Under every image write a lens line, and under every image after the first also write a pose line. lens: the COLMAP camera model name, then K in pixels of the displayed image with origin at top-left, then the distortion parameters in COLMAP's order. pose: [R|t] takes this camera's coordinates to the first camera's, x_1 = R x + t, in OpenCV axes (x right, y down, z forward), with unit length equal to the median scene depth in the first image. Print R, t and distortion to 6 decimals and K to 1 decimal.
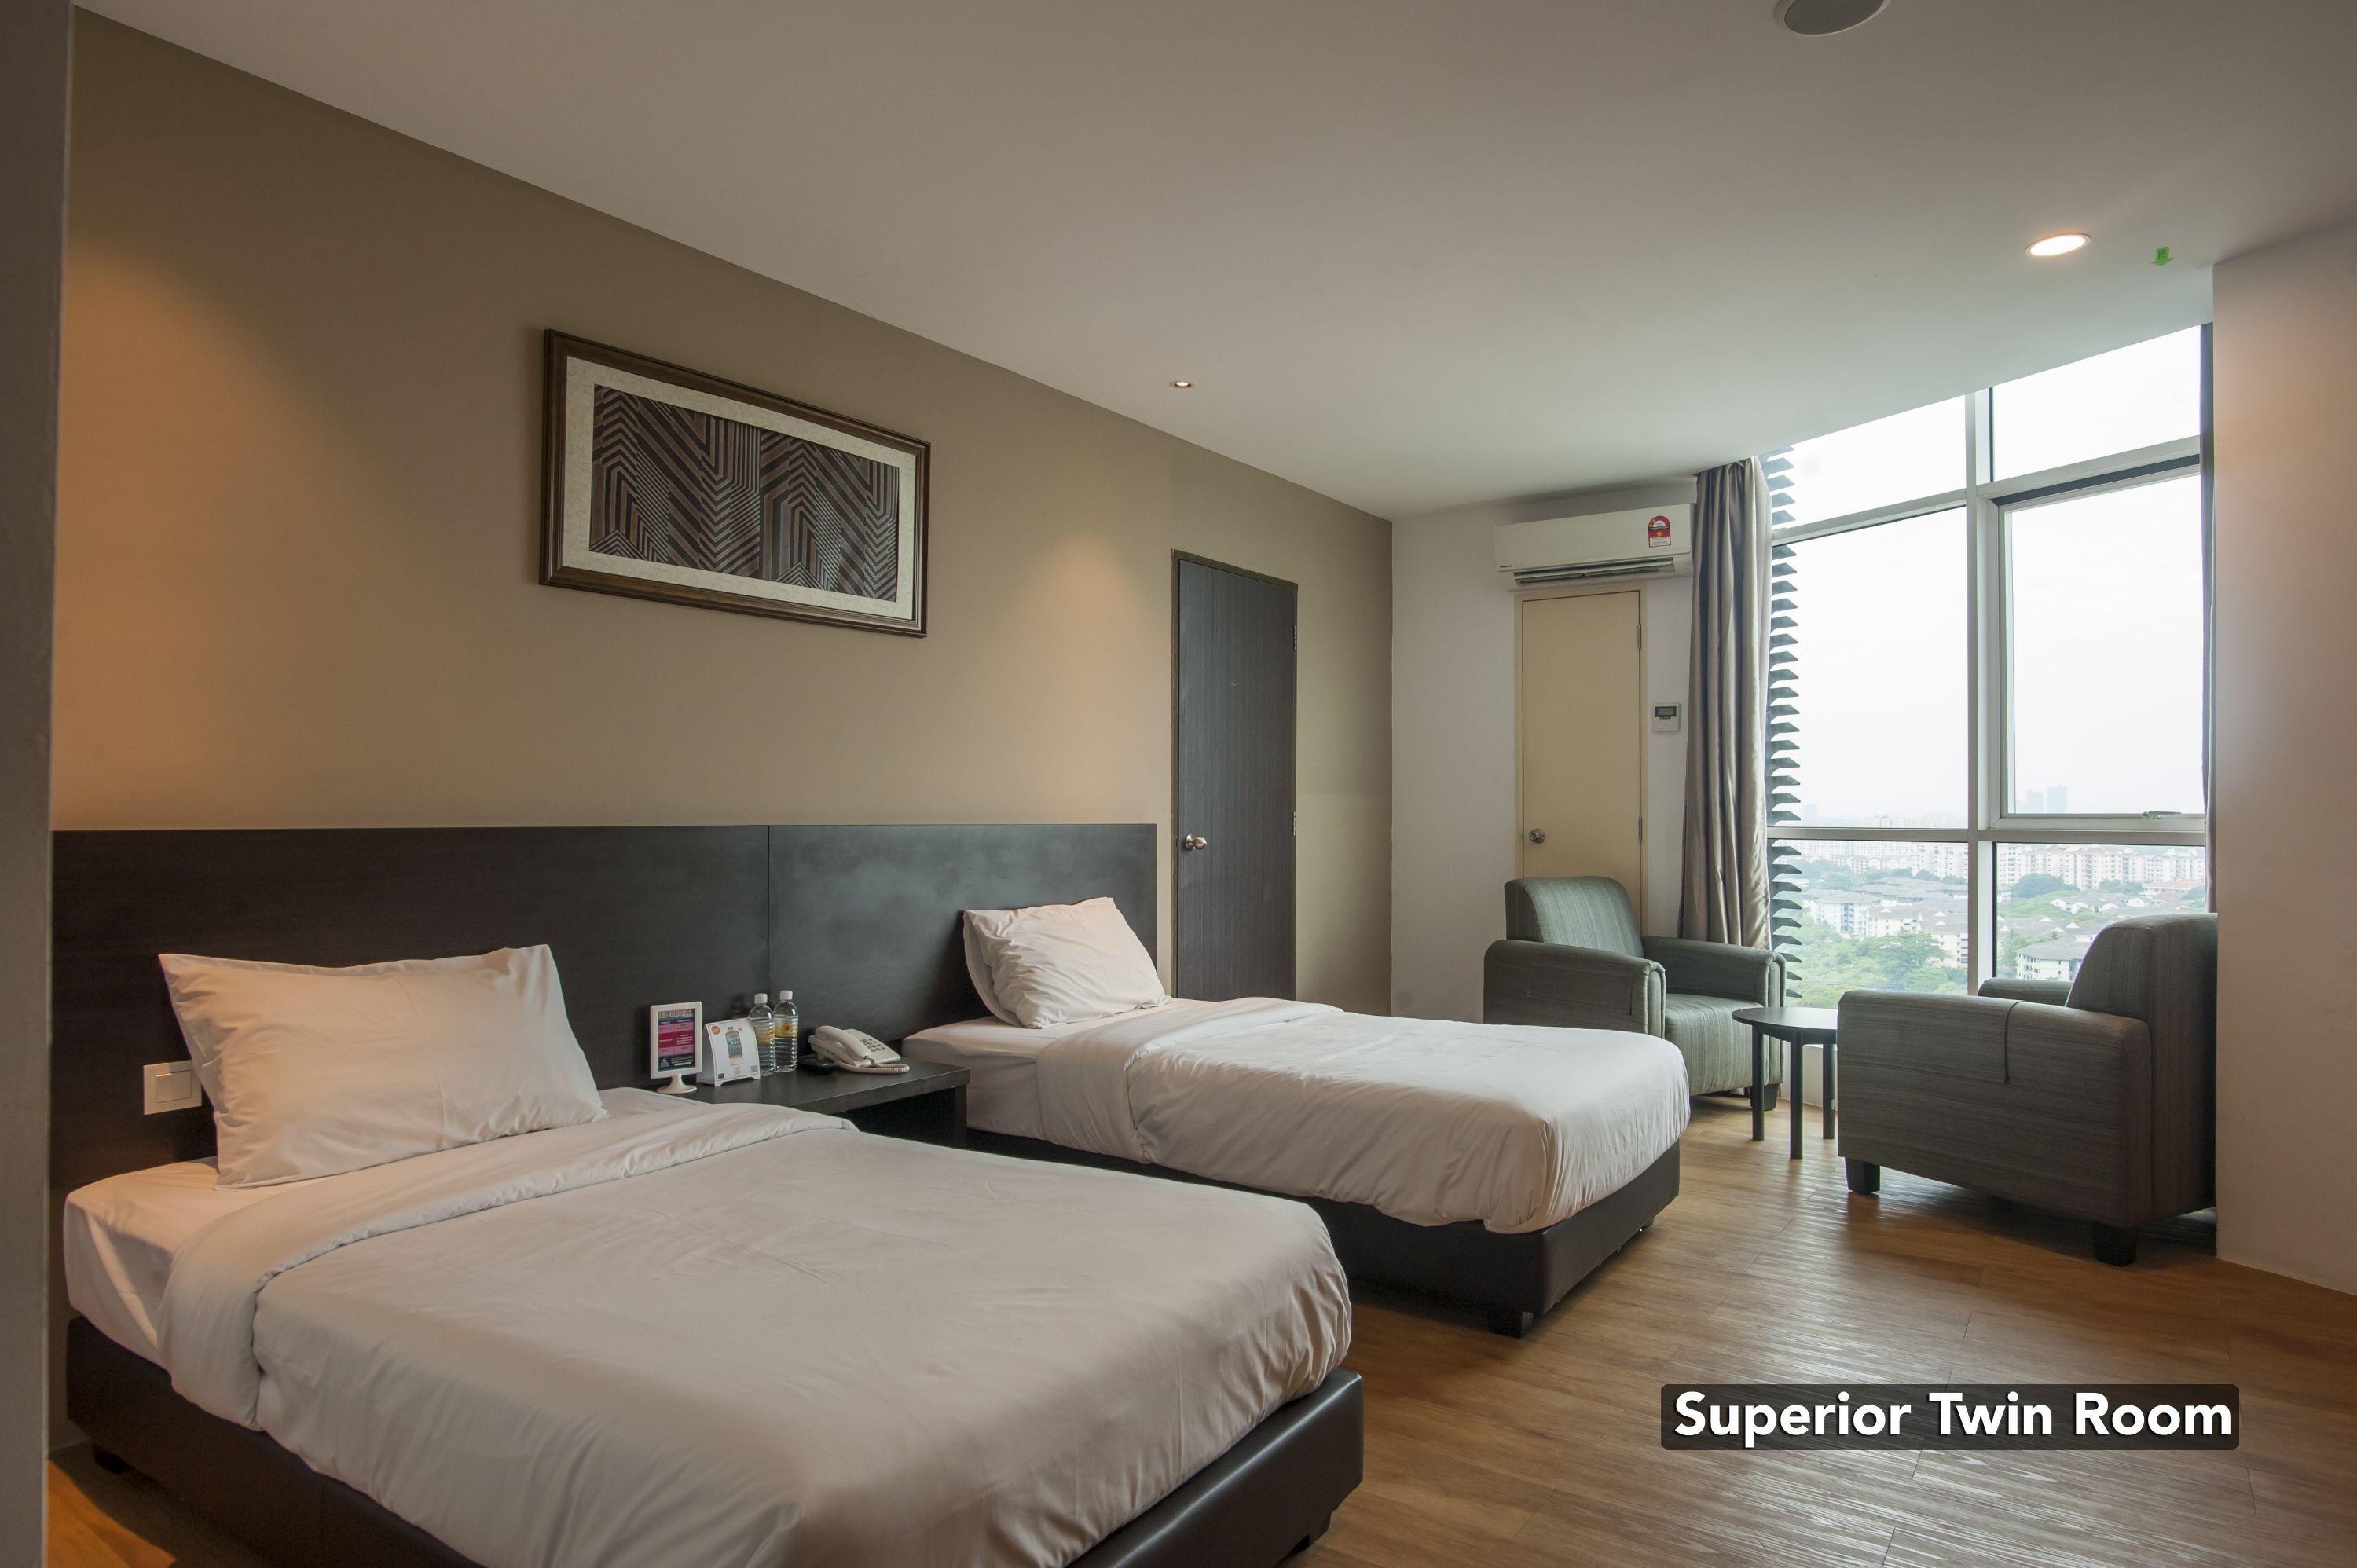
lens RADIAL K [[1343.0, 0, 1170.1], [0, 1343.0, 792.0], [0, 0, 1]] dist [-0.026156, 0.000315]
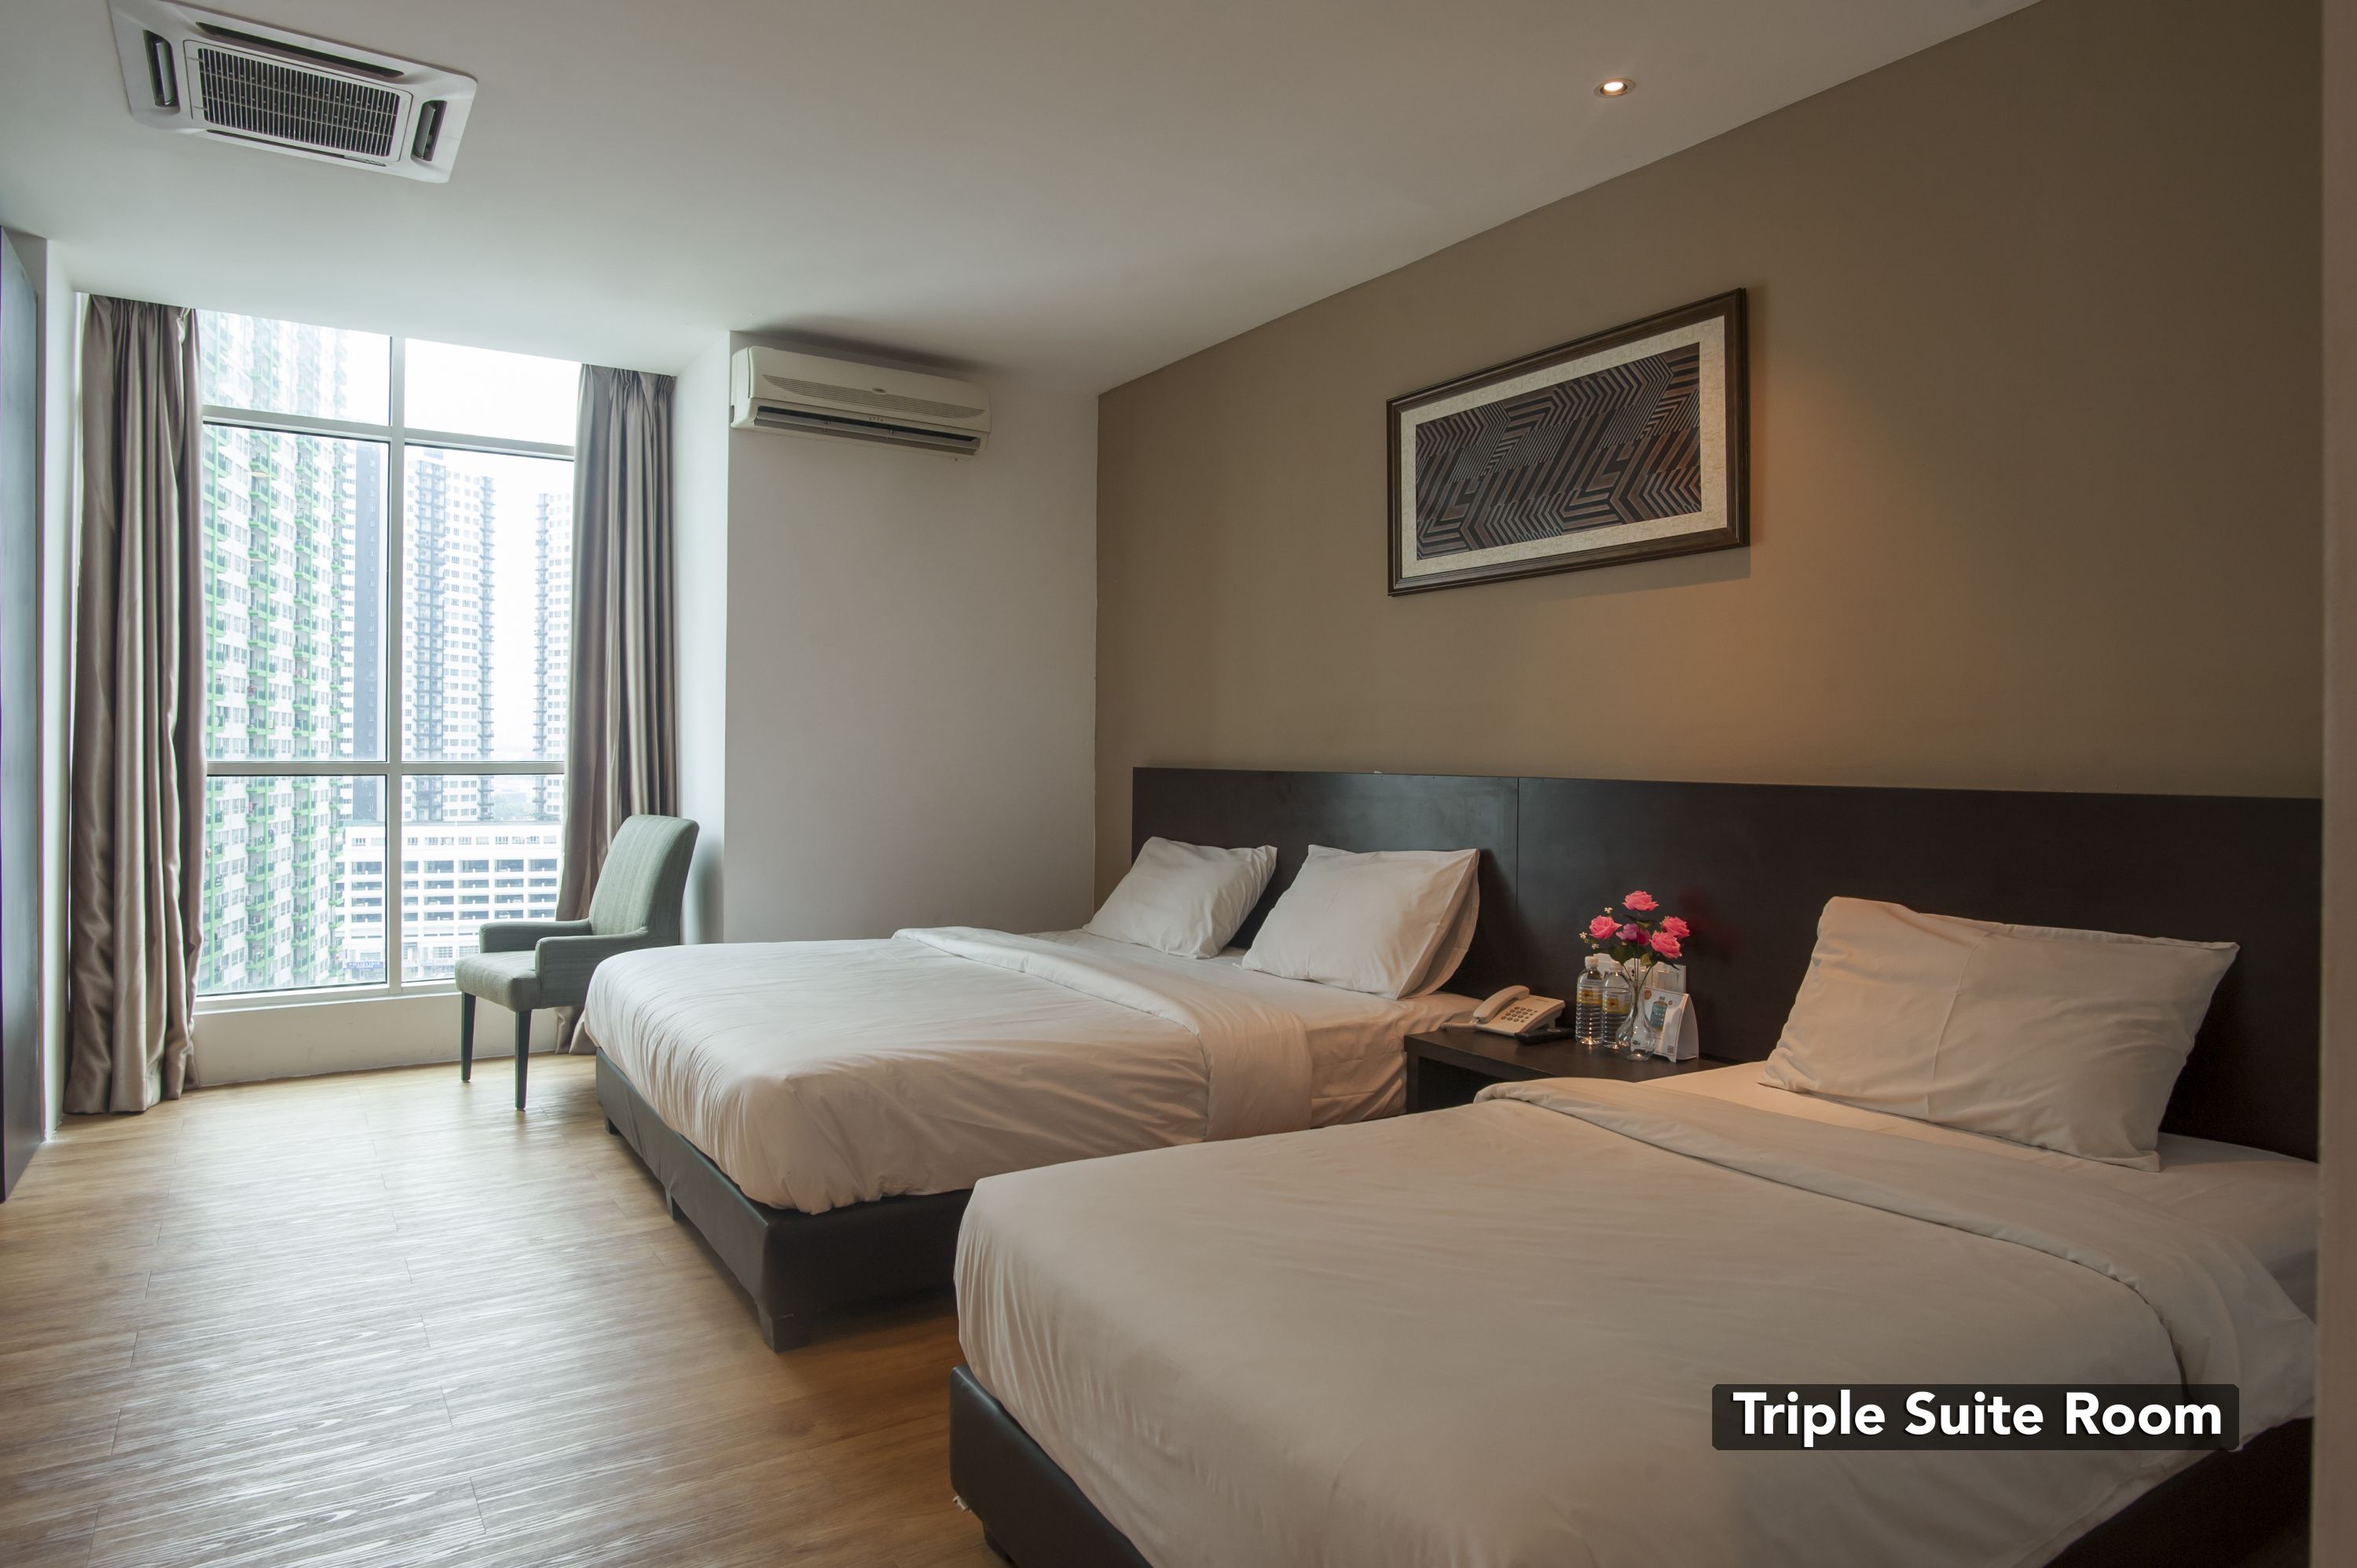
lens RADIAL K [[1404.2, 0, 1176.0], [0, 1404.2, 755.7], [0, 0, 1]] dist [-0.026805, -0.000679]
pose [[-0.359408, -0.010827, -0.933118, 0.779068], [0.007444, 0.999868, -0.014469, 0.015712], [0.933151, -0.012147, -0.359280, 1.144927]]
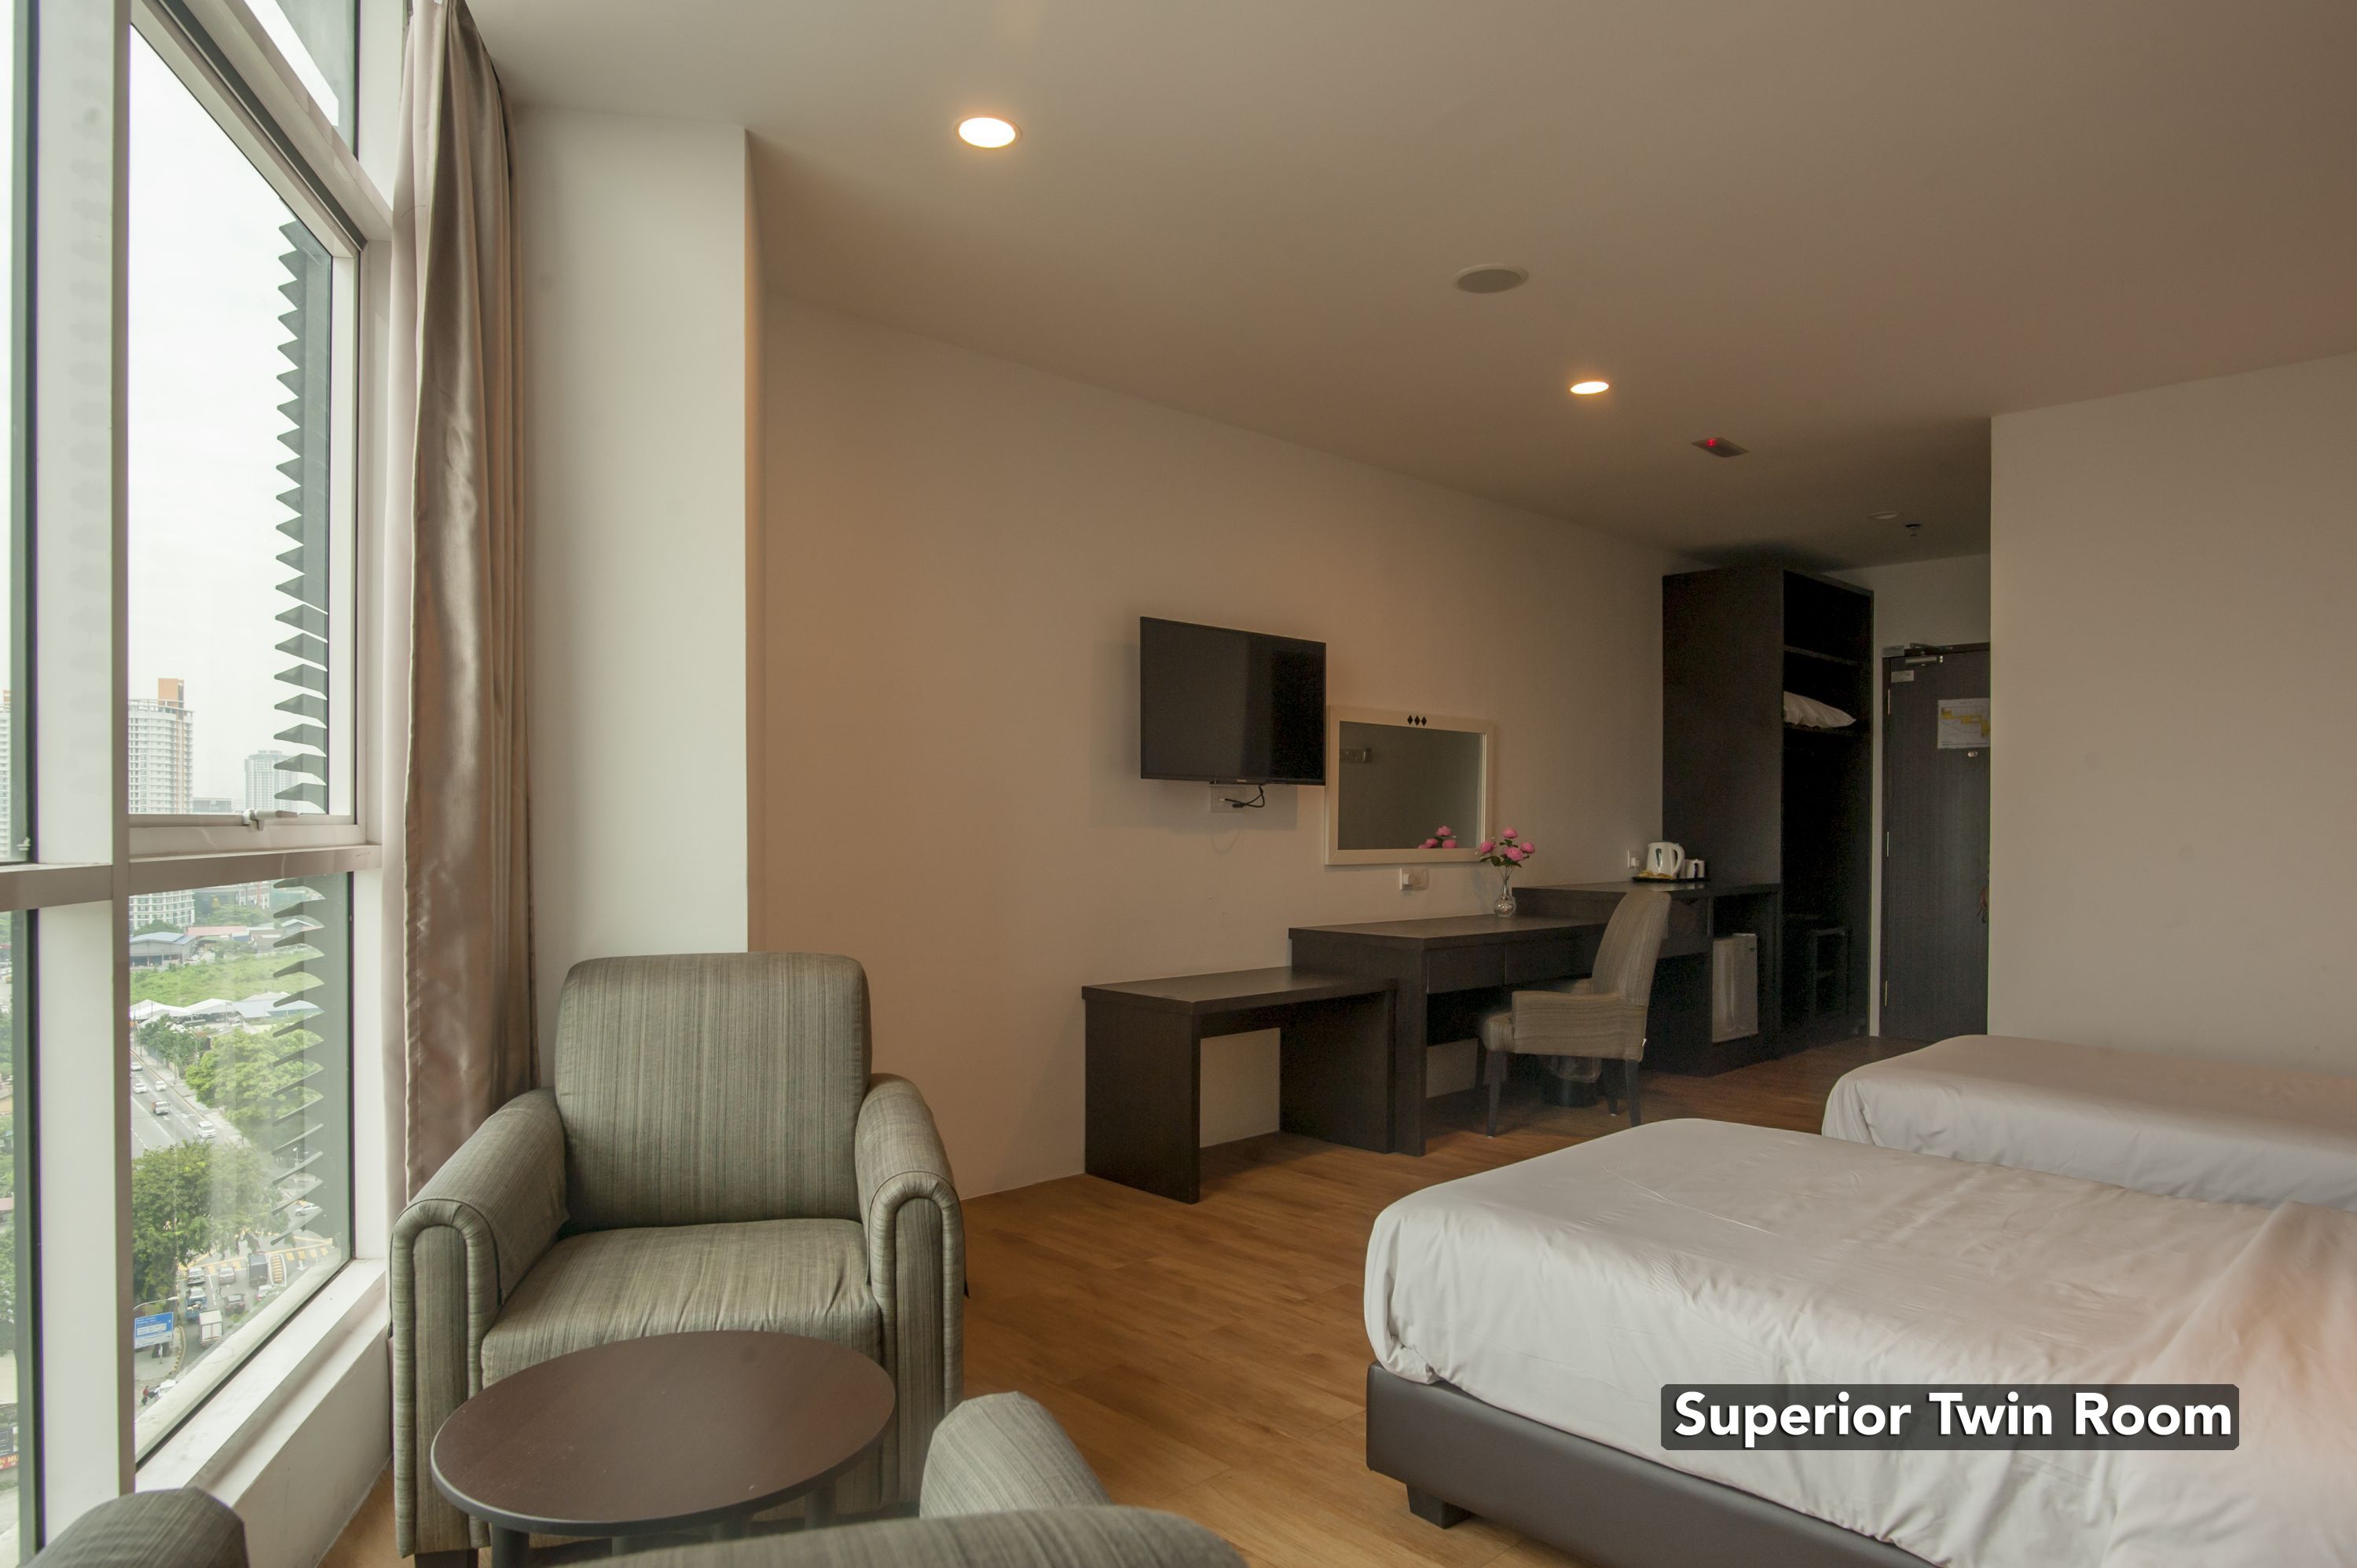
lens RADIAL K [[1412.4, 0, 1151.4], [0, 1412.4, 835.3], [0, 0, 1]] dist [-0.028889, 0.004821]
pose [[-0.987409, -0.011842, 0.157744, 0.421001], [-0.012870, 0.999902, -0.005496, 0.025493], [-0.157664, -0.007457, -0.987465, 1.722303]]
